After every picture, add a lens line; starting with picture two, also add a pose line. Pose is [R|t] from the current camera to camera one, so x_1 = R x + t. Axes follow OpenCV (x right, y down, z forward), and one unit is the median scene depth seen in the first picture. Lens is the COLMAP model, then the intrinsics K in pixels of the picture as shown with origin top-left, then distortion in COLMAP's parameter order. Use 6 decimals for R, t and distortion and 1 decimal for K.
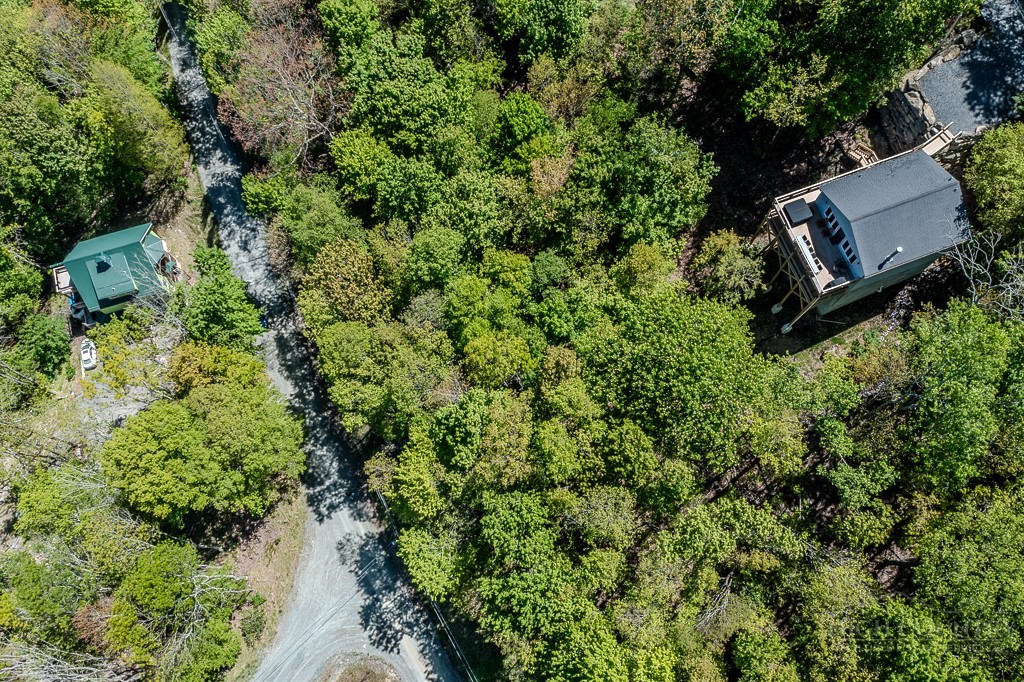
lens RADIAL K [[803.4, 0, 532.3], [0, 803.4, 427.5], [0, 0, 1]] dist [-0.005024, 0.045275]
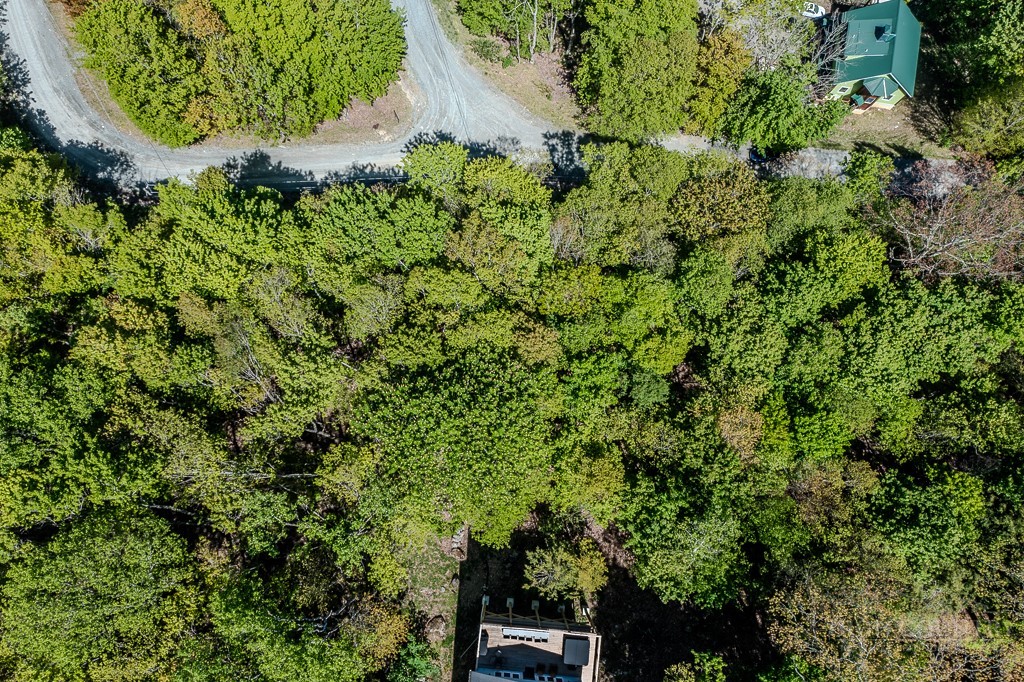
lens RADIAL K [[803.4, 0, 532.3], [0, 803.4, 427.5], [0, 0, 1]] dist [-0.005024, 0.045275]
pose [[-0.445526, 0.890391, -0.093331, 0.196452], [-0.866690, -0.402824, 0.294248, -0.356000], [0.224400, 0.211984, 0.951161, 0.081515]]
